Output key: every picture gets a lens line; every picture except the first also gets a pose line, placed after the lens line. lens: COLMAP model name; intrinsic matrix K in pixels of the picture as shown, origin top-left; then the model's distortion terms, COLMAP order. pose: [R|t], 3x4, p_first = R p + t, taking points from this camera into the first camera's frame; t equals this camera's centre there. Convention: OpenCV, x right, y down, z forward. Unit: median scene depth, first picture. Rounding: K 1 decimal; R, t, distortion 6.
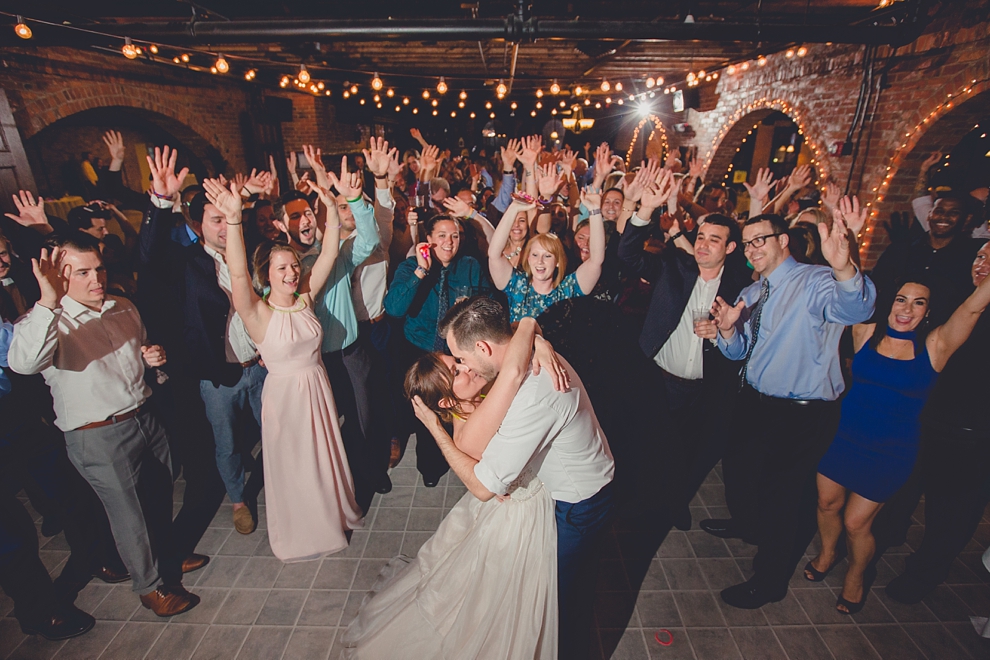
lens RADIAL K [[706.9, 0, 495.0], [0, 706.9, 330.0], [0, 0, 1]] dist [-0.049749, -0.000060]
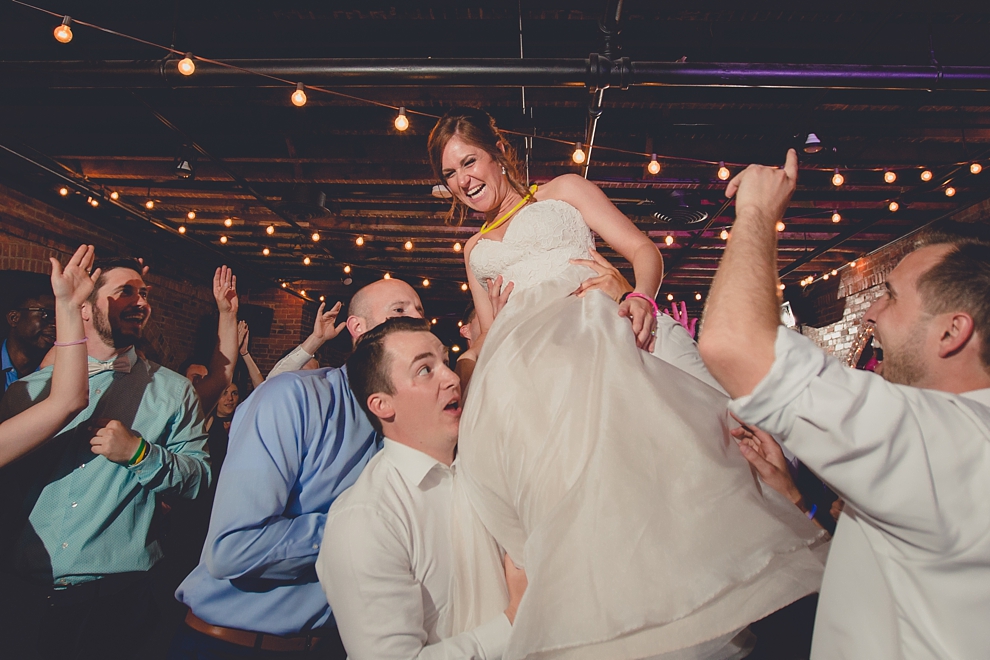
lens RADIAL K [[706.9, 0, 495.0], [0, 706.9, 330.0], [0, 0, 1]] dist [-0.049749, -0.000060]
pose [[0.998597, 0.052284, -0.008443, -0.045446], [-0.045364, 0.762138, -0.645823, 0.191589], [-0.027332, 0.645300, 0.763441, 0.463061]]
